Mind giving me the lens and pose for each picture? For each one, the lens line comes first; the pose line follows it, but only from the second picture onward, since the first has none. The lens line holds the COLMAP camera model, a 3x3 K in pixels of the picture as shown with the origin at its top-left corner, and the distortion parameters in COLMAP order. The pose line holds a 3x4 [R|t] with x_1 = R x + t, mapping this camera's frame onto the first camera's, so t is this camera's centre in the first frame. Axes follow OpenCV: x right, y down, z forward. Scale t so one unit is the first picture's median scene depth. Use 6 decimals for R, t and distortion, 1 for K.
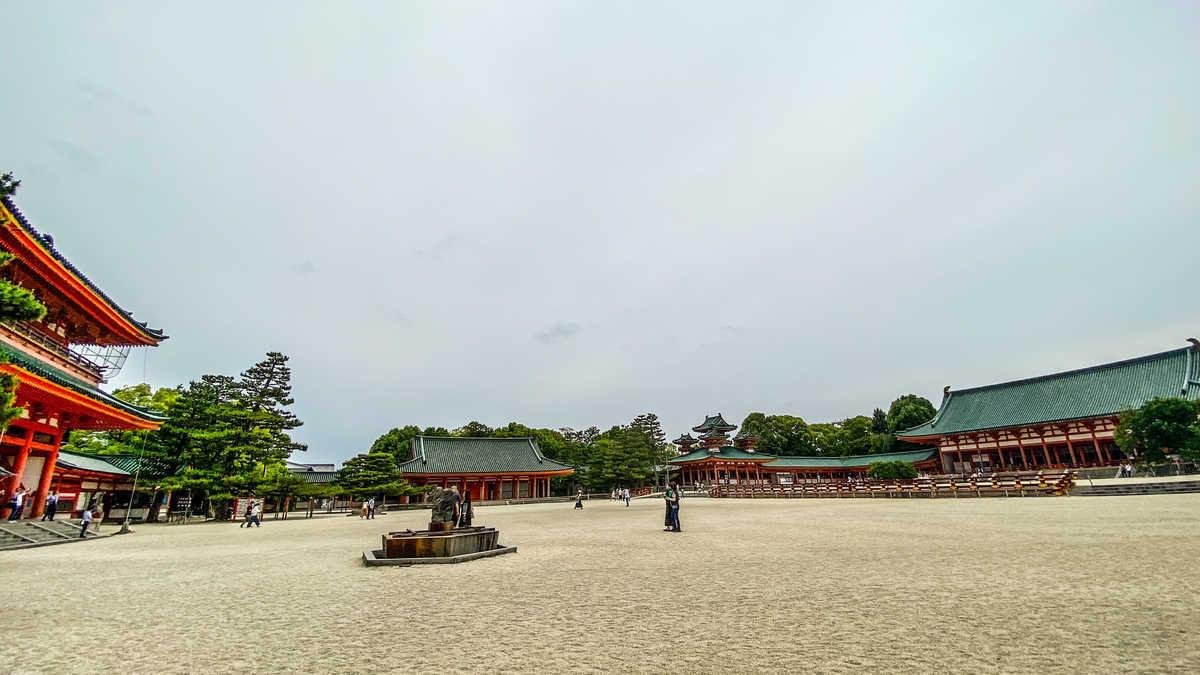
lens RADIAL K [[483.8, 0, 600.0], [0, 483.8, 337.5], [0, 0, 1]] dist [0.001191, -0.013251]
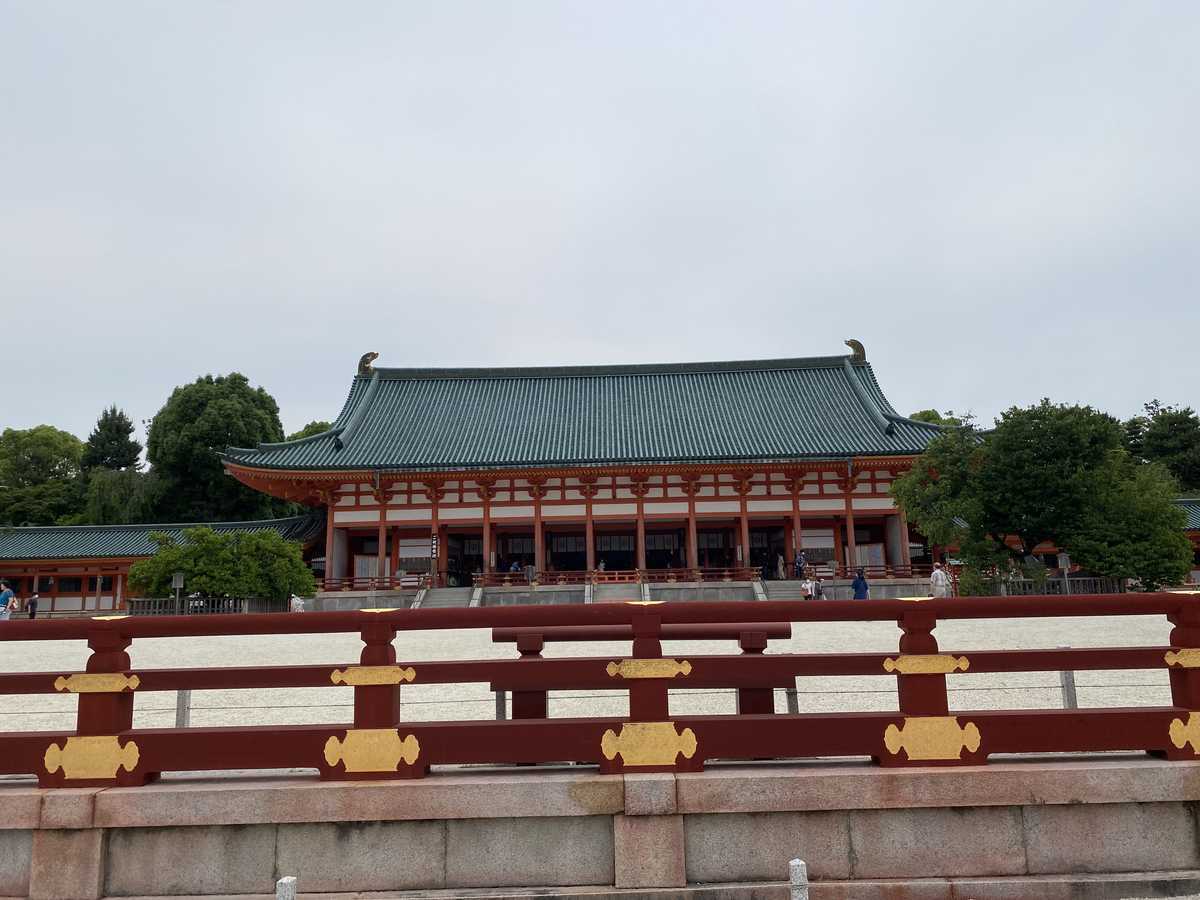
lens RADIAL K [[896.9, 0, 600.0], [0, 896.9, 450.0], [0, 0, 1]] dist [0.002487, -0.000036]
pose [[0.445510, 0.160957, 0.880690, 0.231459], [-0.258469, 0.964942, -0.045604, 0.166196], [-0.857155, -0.207314, 0.471494, 0.551965]]
